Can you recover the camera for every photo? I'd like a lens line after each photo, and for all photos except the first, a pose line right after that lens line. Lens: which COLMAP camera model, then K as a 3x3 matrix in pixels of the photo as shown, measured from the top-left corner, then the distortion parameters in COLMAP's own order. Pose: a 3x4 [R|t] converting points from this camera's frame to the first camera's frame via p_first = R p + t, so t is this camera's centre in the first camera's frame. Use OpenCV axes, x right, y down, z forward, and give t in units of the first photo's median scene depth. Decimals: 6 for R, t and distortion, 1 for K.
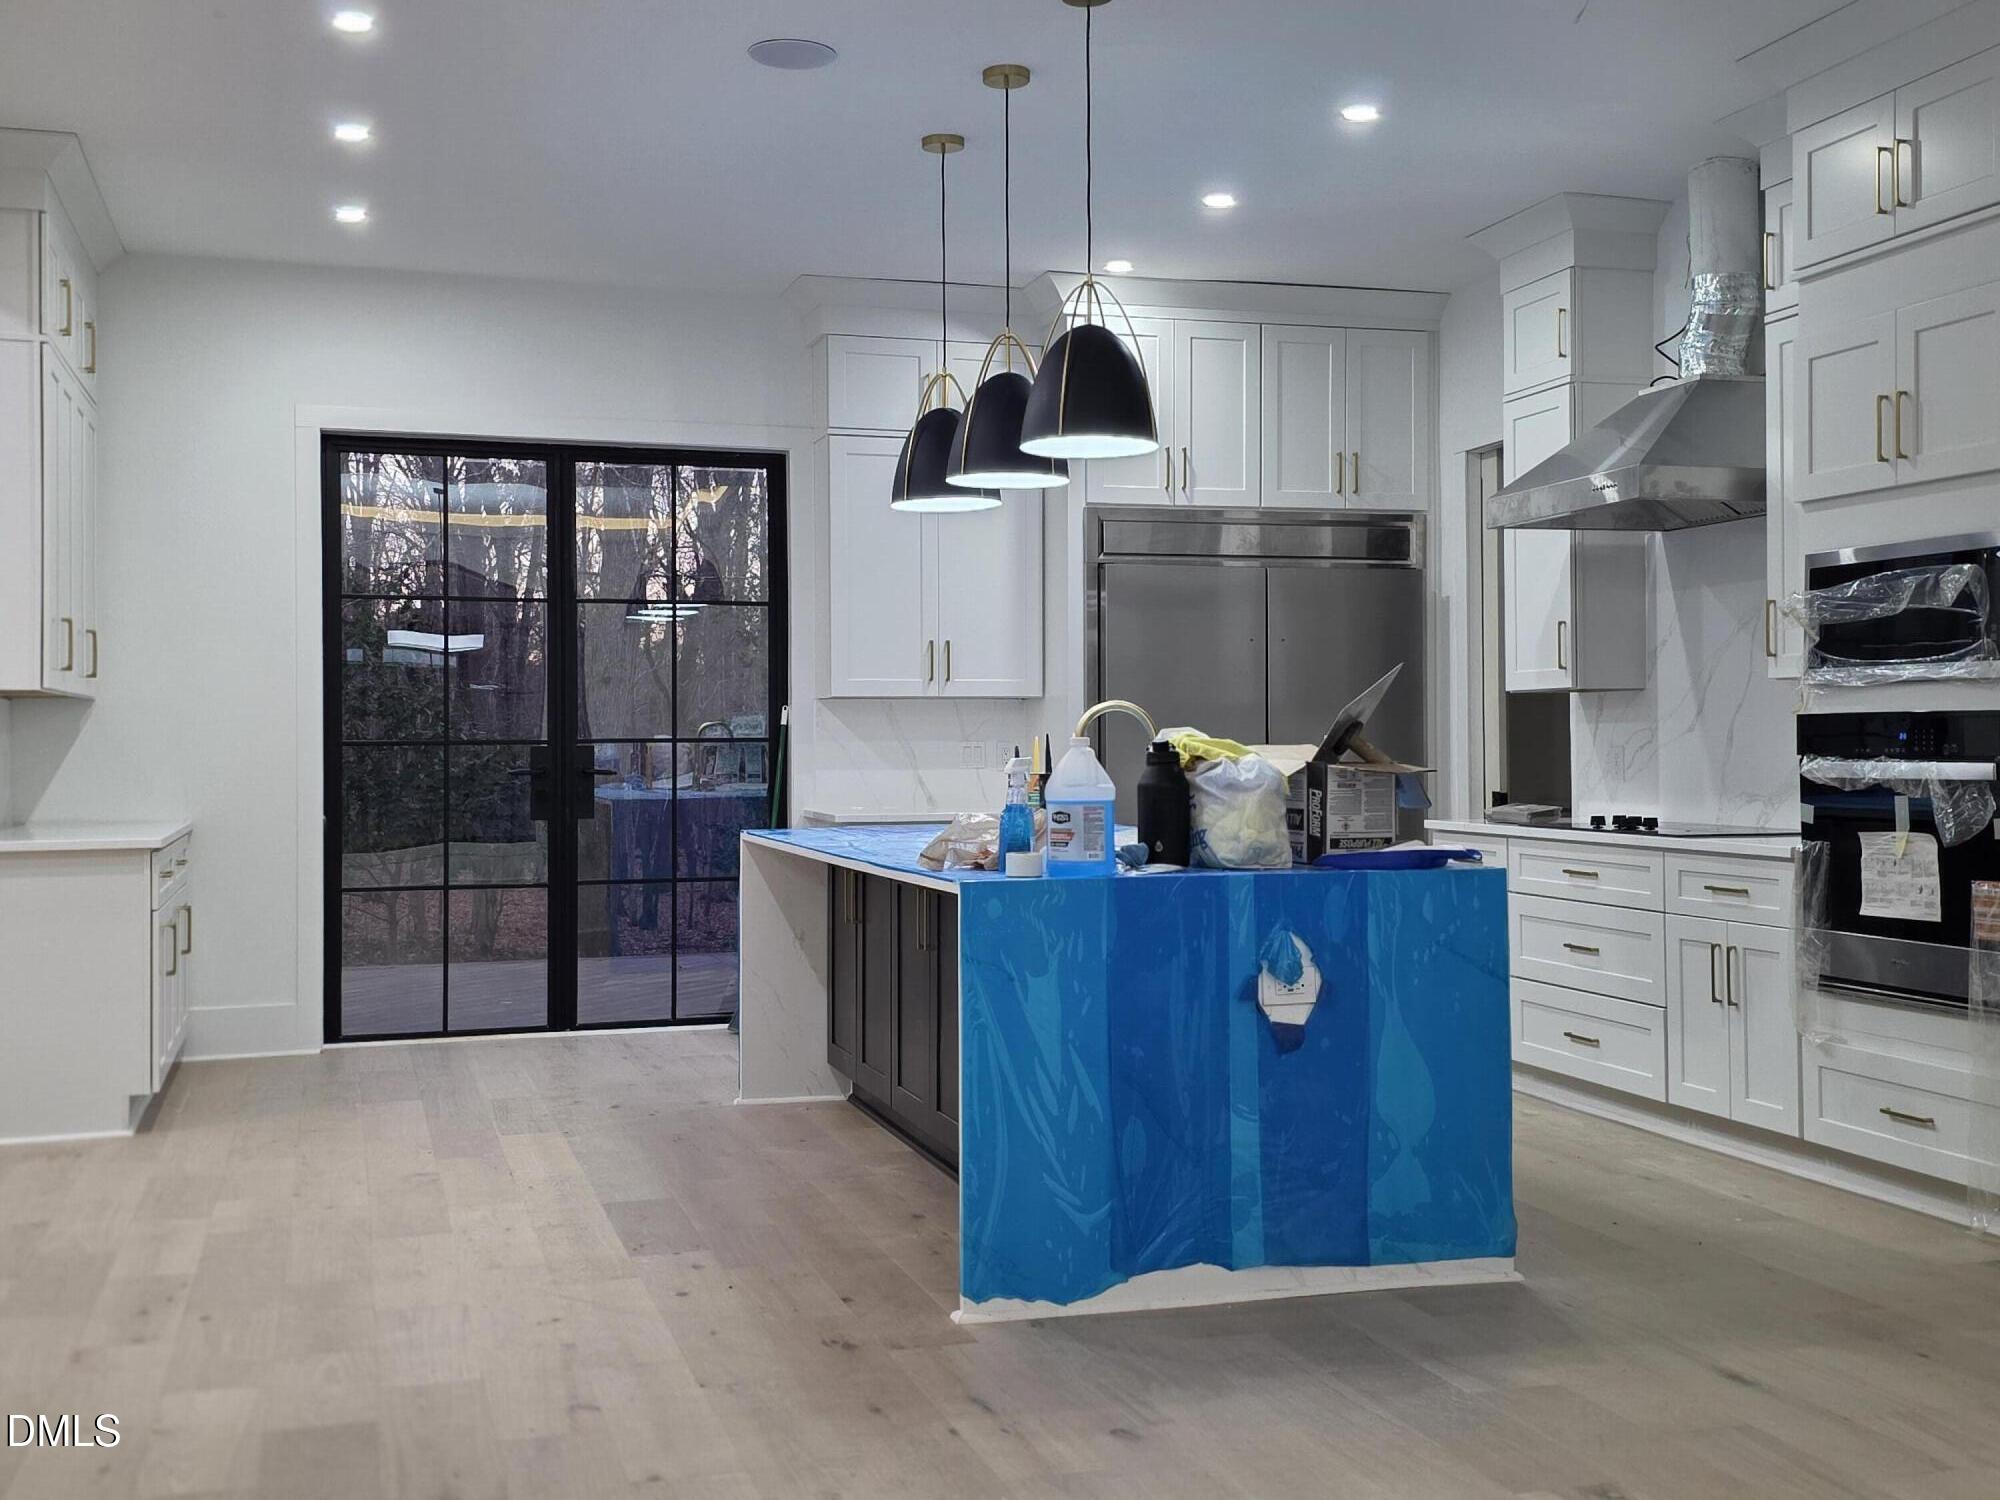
lens RADIAL K [[2095.6, 0, 996.4], [0, 2095.6, 744.7], [0, 0, 1]] dist [0.154321, -0.303974]
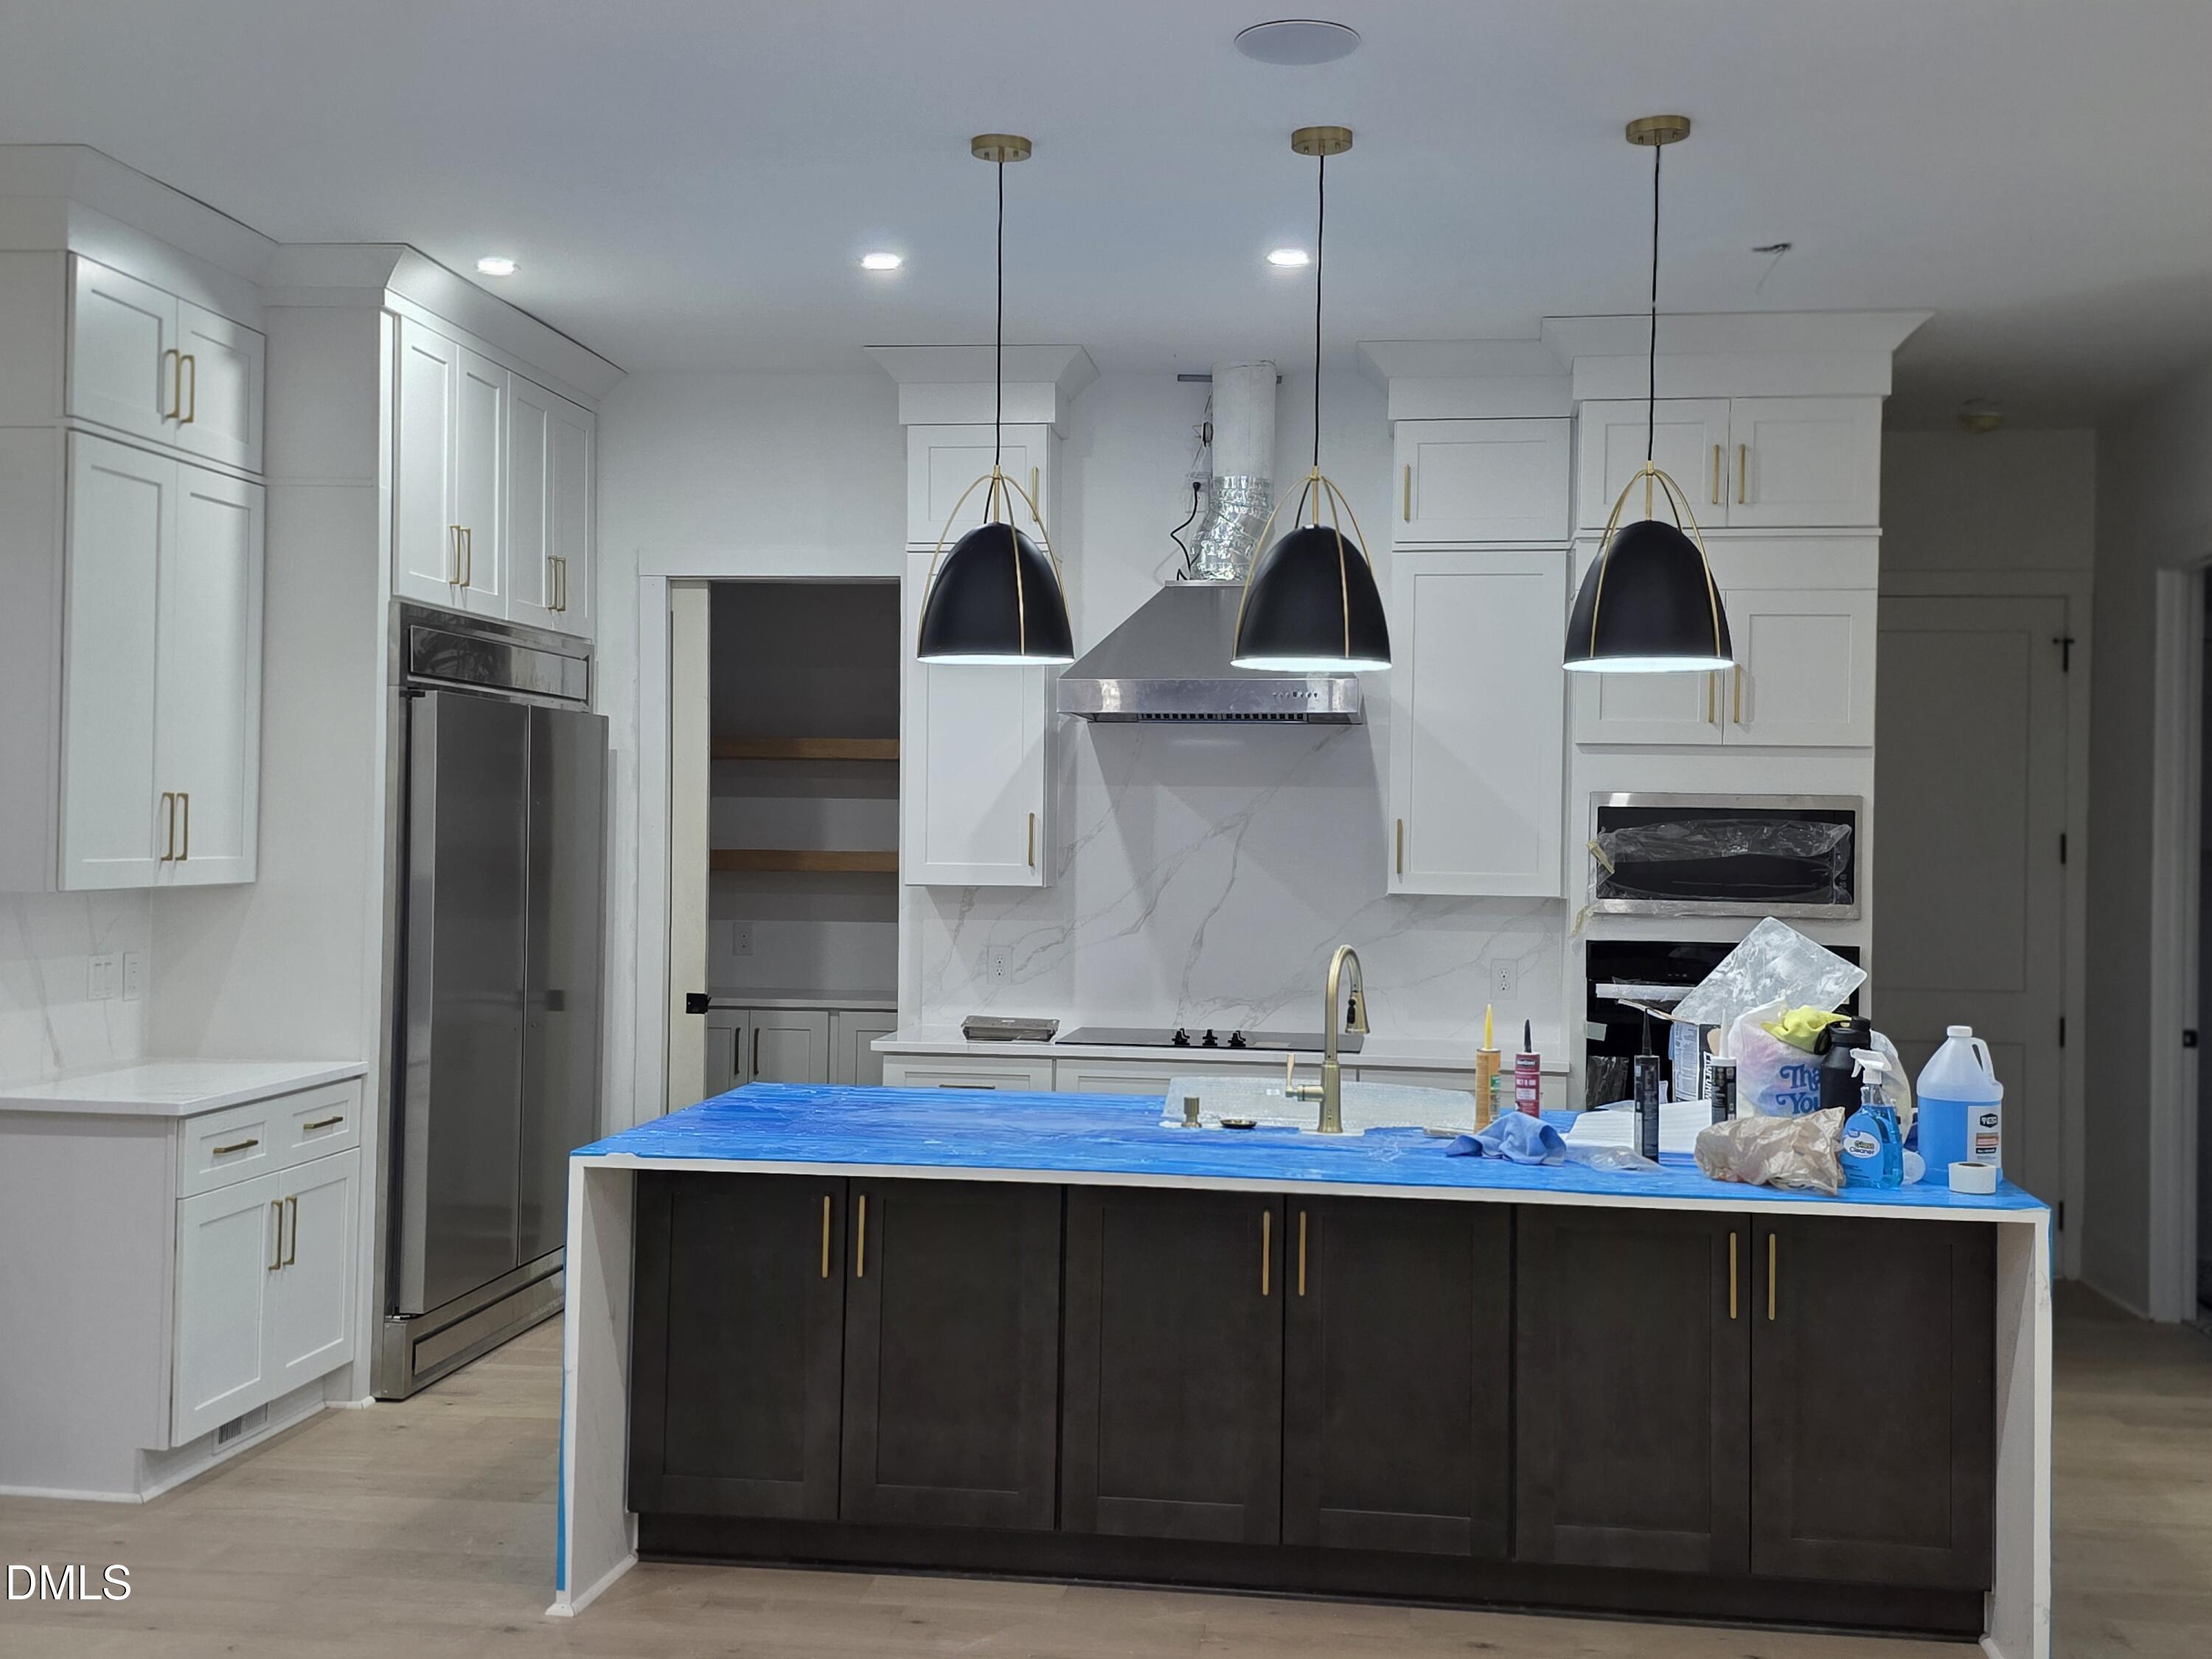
lens RADIAL K [[2317.7, 0, 1102.0], [0, 2317.7, 823.6], [0, 0, 1]] dist [0.154321, -0.303974]
pose [[0.412650, 0.010213, 0.910832, -0.593899], [-0.014517, 0.999884, -0.004635, -0.047547], [-0.910774, -0.011310, 0.412750, 0.542148]]
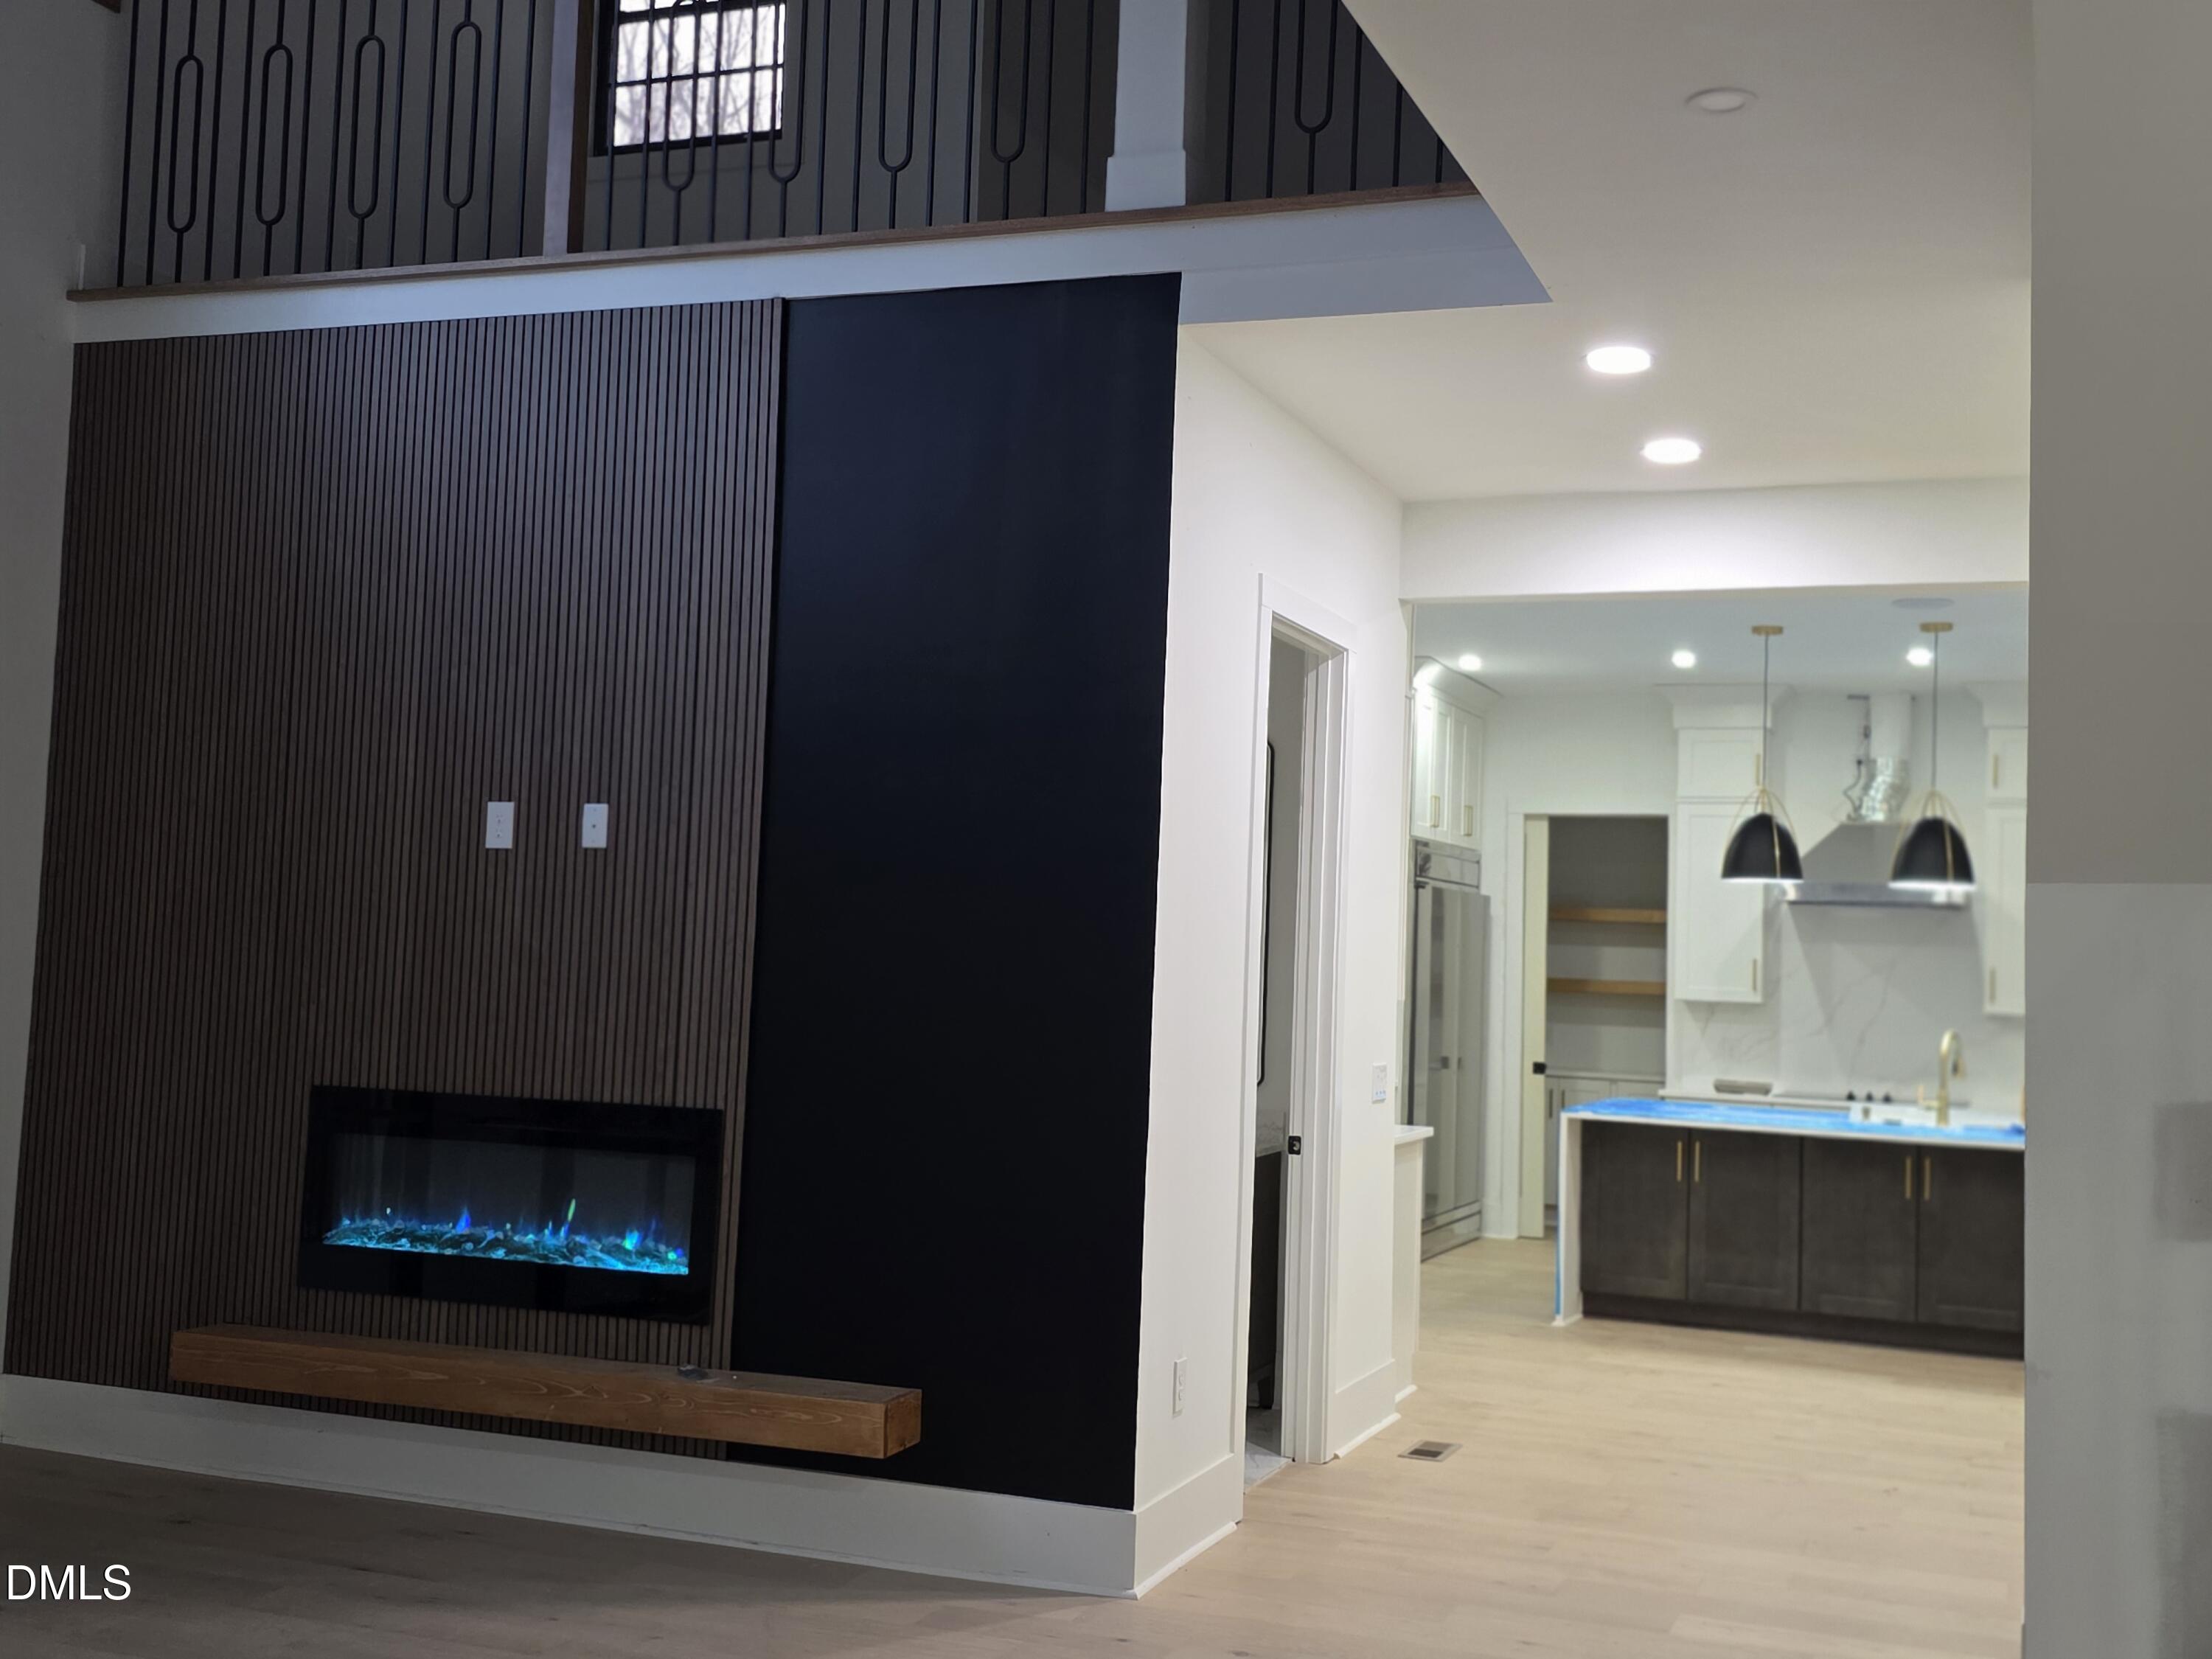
lens RADIAL K [[2317.7, 0, 1102.0], [0, 2317.7, 823.6], [0, 0, 1]] dist [0.154321, -0.303974]
pose [[0.628495, 0.069355, 0.774715, -1.275702], [-0.036540, 0.997550, -0.059660, -0.036105], [-0.776955, 0.009188, 0.629490, 0.295409]]
